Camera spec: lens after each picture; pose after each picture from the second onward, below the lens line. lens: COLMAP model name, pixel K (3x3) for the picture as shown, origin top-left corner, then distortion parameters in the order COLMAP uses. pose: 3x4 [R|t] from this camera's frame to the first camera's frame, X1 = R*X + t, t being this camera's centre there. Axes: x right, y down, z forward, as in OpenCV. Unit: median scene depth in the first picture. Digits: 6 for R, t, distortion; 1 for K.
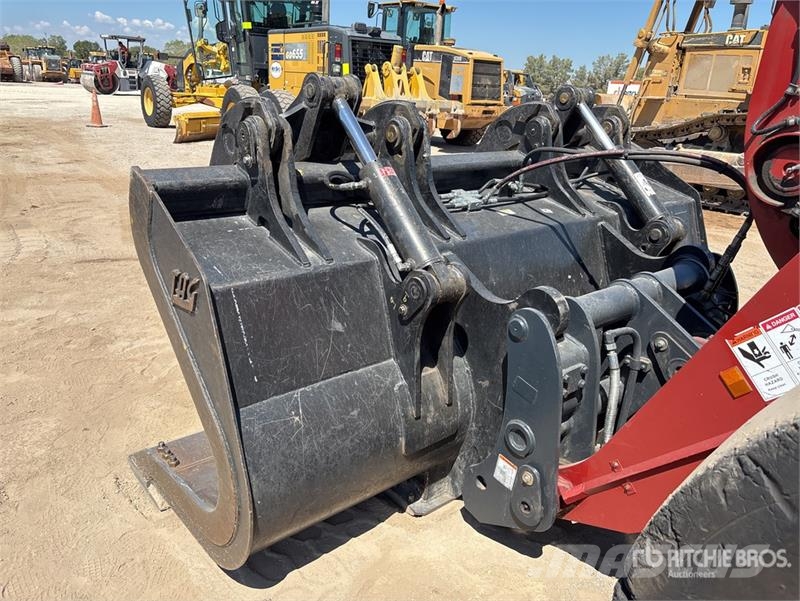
lens RADIAL K [[611.6, 0, 396.0], [0, 611.6, 297.9], [0, 0, 1]] dist [0.039760, -0.047736]
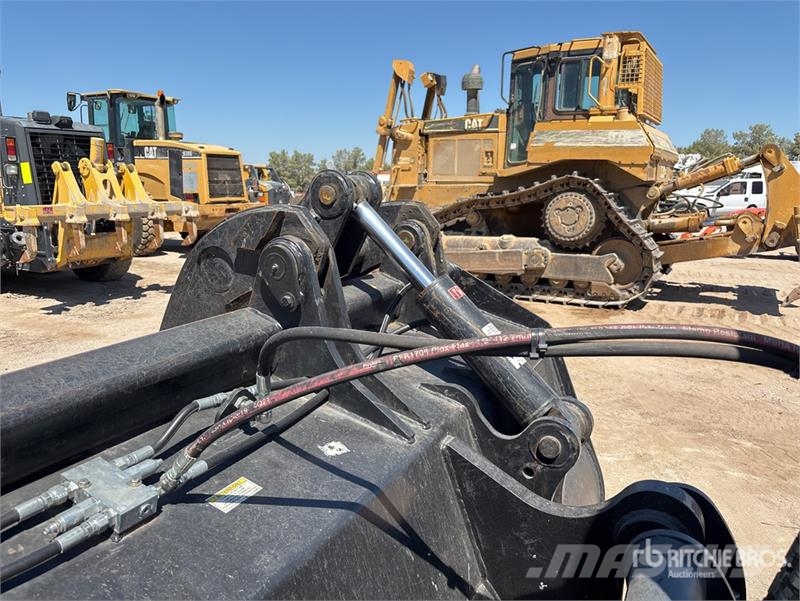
lens RADIAL K [[611.6, 0, 392.9], [0, 611.6, 309.2], [0, 0, 1]] dist [0.039760, -0.047736]
pose [[0.925299, -0.126215, 0.357620, 0.043851], [0.170082, 0.980950, -0.093859, -0.058931], [-0.338961, 0.147672, 0.929139, 0.176178]]
